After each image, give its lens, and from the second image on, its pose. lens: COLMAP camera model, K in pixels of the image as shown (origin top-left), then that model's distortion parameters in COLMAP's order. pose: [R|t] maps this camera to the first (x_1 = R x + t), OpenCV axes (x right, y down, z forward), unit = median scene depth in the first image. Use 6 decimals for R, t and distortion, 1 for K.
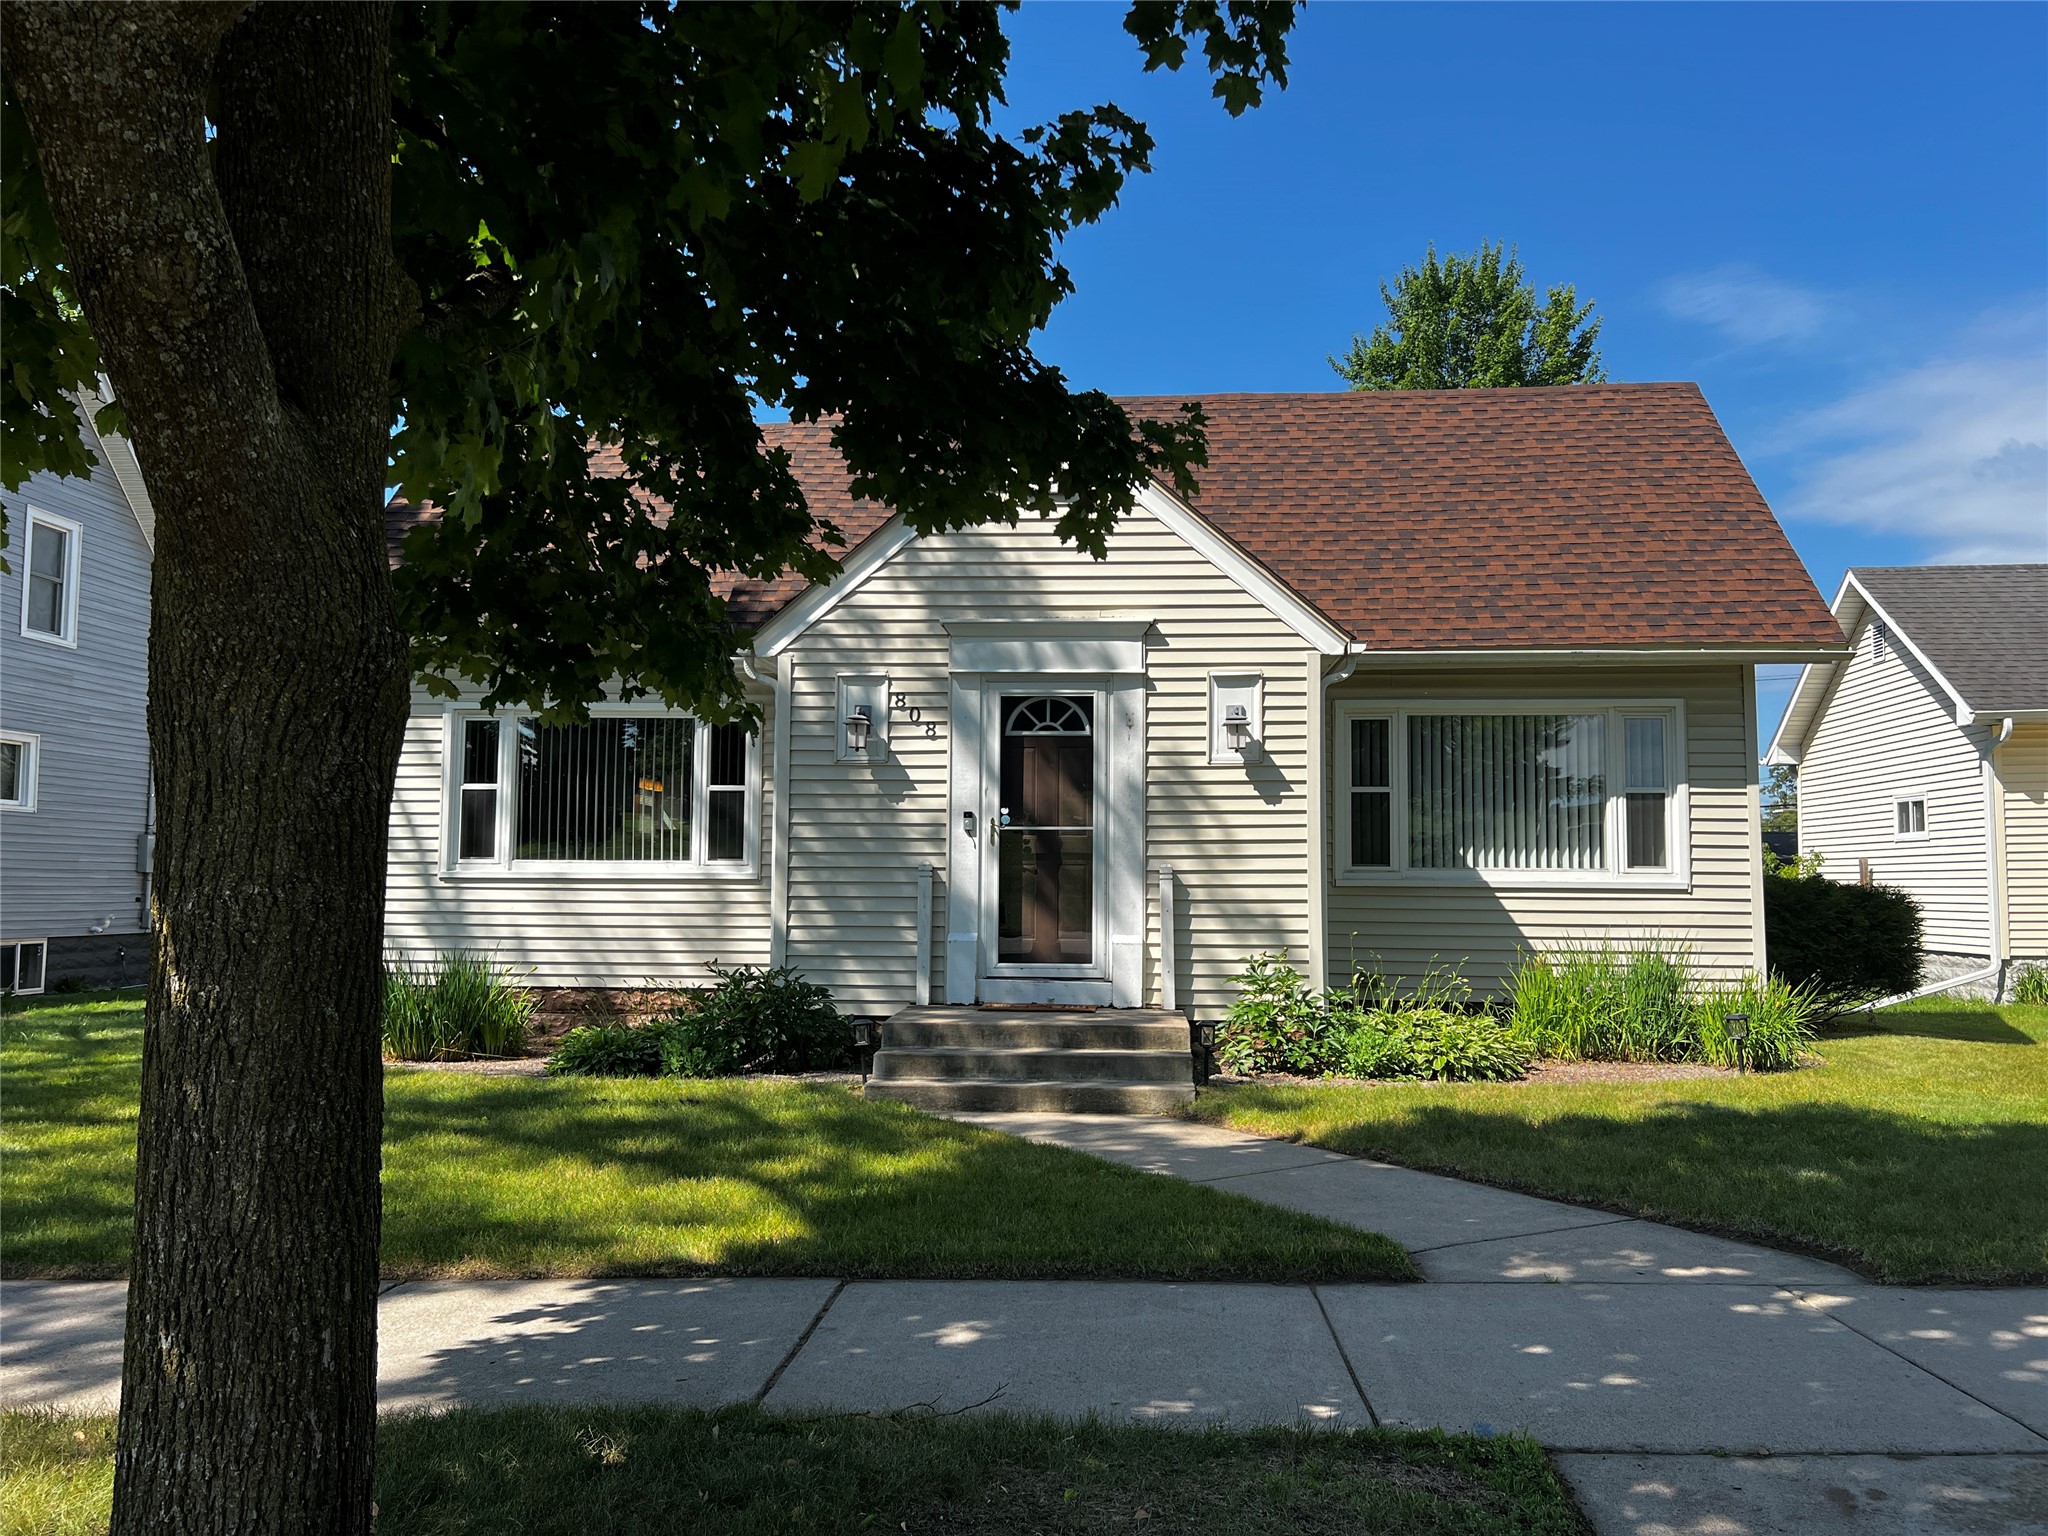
lens RADIAL K [[1550.4, 0, 1027.6], [0, 1550.4, 768.4], [0, 0, 1]] dist [0.053478, -0.010056]
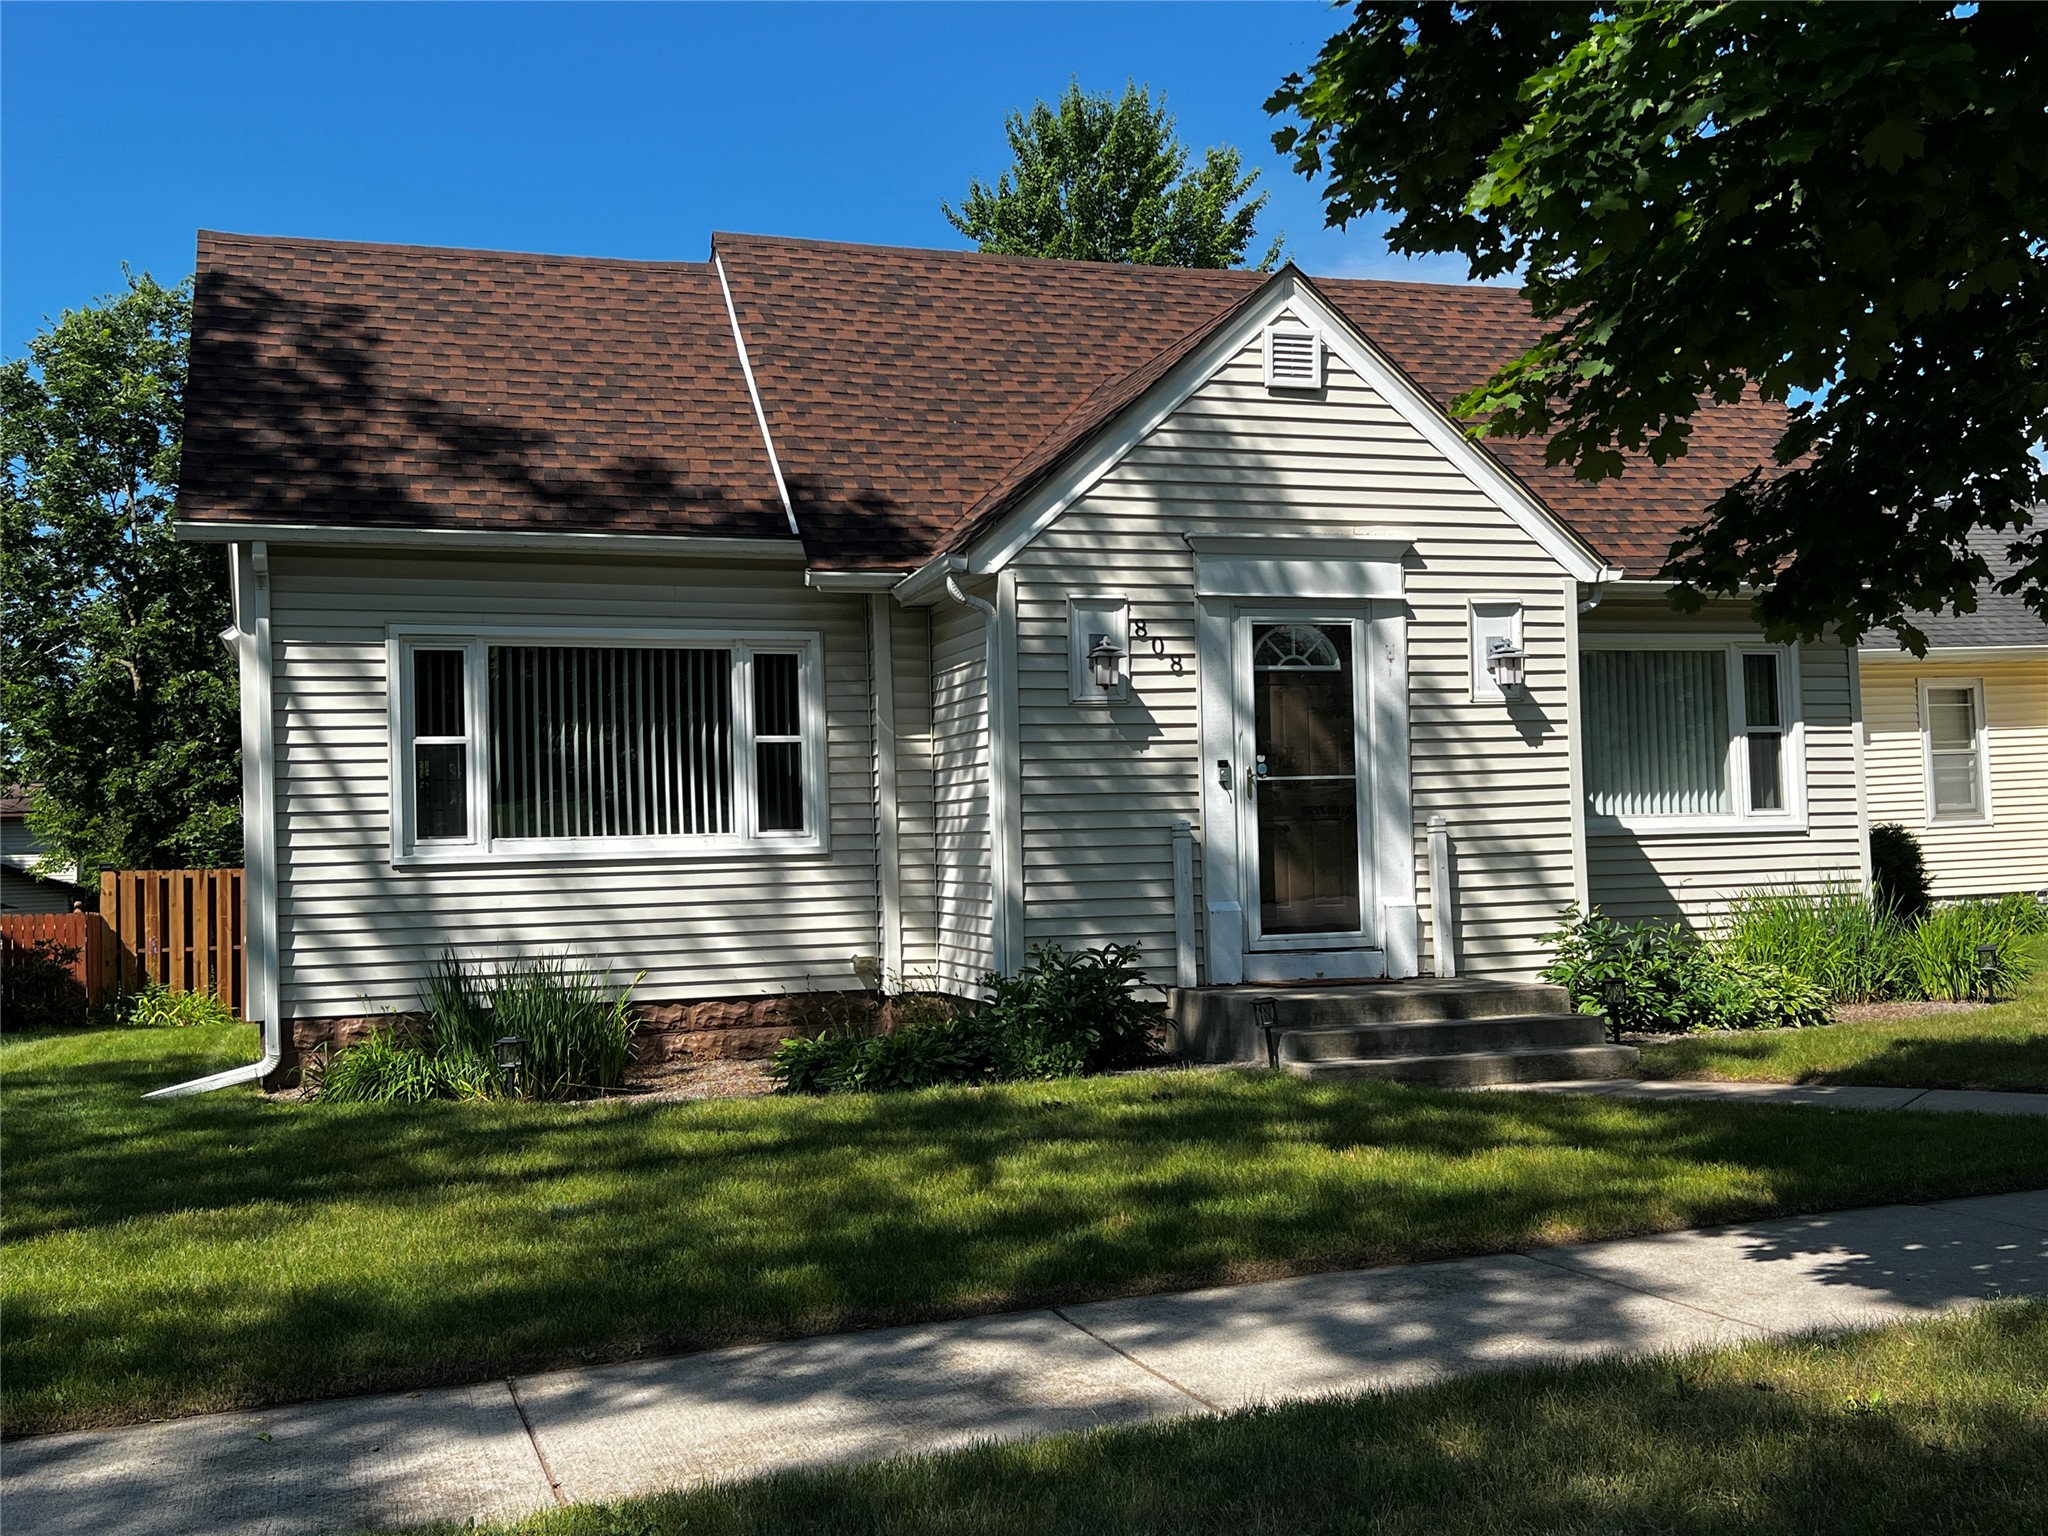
lens RADIAL K [[2041.4, 0, 1024.4], [0, 2041.4, 776.7], [0, 0, 1]] dist [0.097575, 0.000000]
pose [[0.926740, -0.017708, 0.375286, -0.557755], [0.008331, 0.999612, 0.026594, 0.006420], [-0.375611, -0.021519, 0.926528, -0.001339]]
